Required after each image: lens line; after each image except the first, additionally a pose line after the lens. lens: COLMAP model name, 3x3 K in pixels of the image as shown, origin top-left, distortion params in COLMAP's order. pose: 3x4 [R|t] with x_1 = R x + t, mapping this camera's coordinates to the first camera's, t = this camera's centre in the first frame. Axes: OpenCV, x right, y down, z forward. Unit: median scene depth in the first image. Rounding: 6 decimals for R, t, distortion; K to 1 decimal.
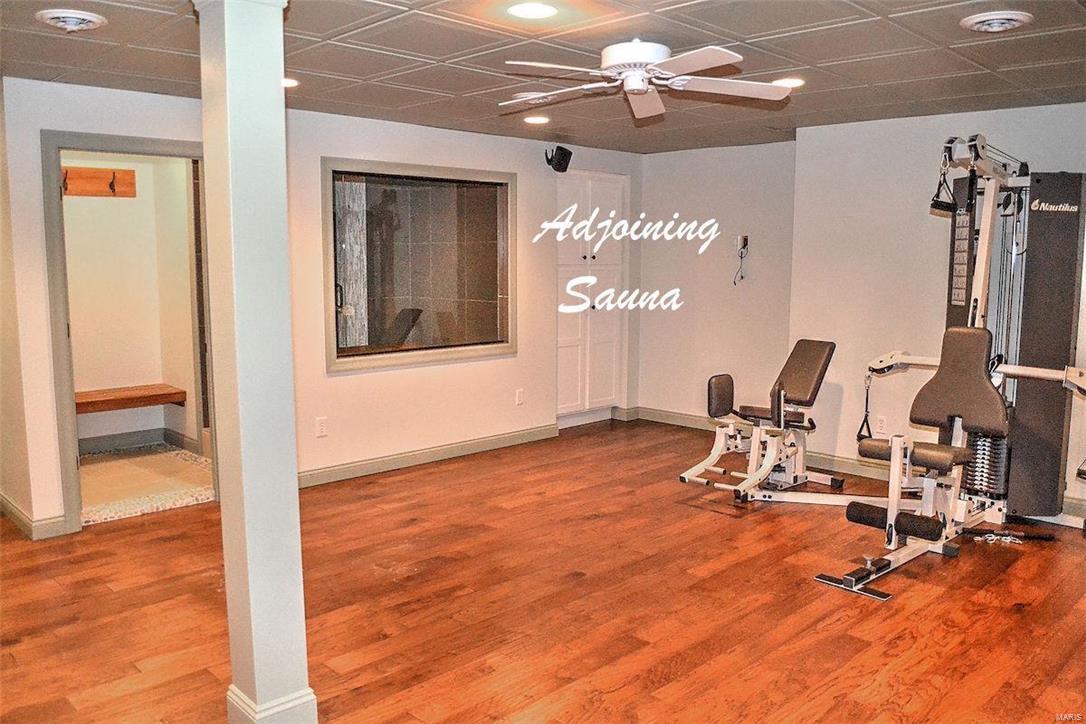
lens RADIAL K [[857.2, 0, 543.0], [0, 857.2, 327.4], [0, 0, 1]] dist [-0.057839, 0.000402]
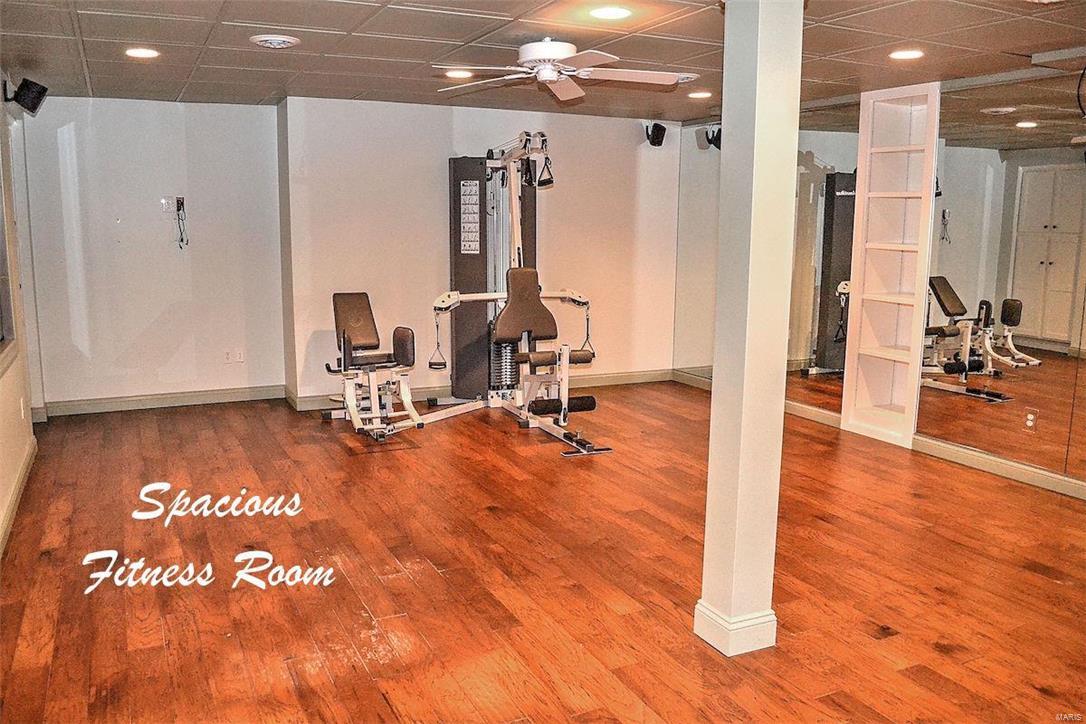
lens RADIAL K [[861.0, 0, 520.7], [0, 861.0, 363.7], [0, 0, 1]] dist [-0.074419, 0.002344]
pose [[0.336735, -0.155992, 0.928588, -0.986344], [0.074653, 0.987500, 0.138818, -0.045477], [-0.938636, 0.022577, 0.344171, 0.609857]]
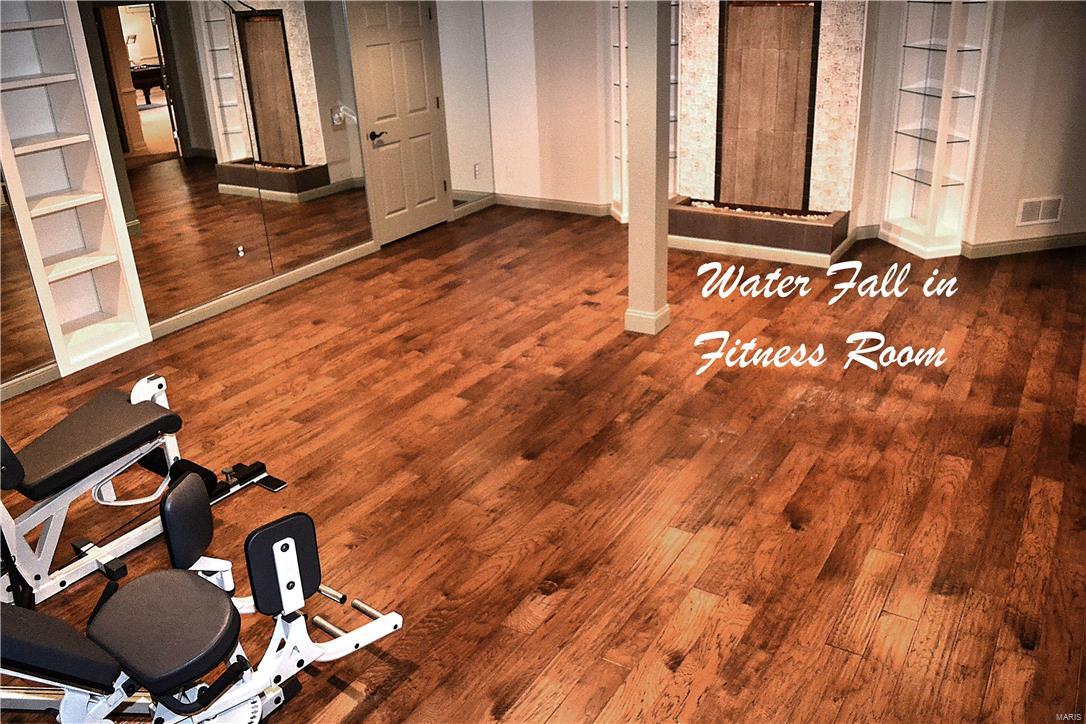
lens RADIAL K [[861.0, 0, 520.7], [0, 861.0, 363.7], [0, 0, 1]] dist [-0.074419, 0.002344]
pose [[-0.979317, 0.123484, -0.160278, 0.205366], [0.031332, 0.875161, 0.482816, -0.292218], [0.199889, 0.467808, -0.860929, 1.883015]]
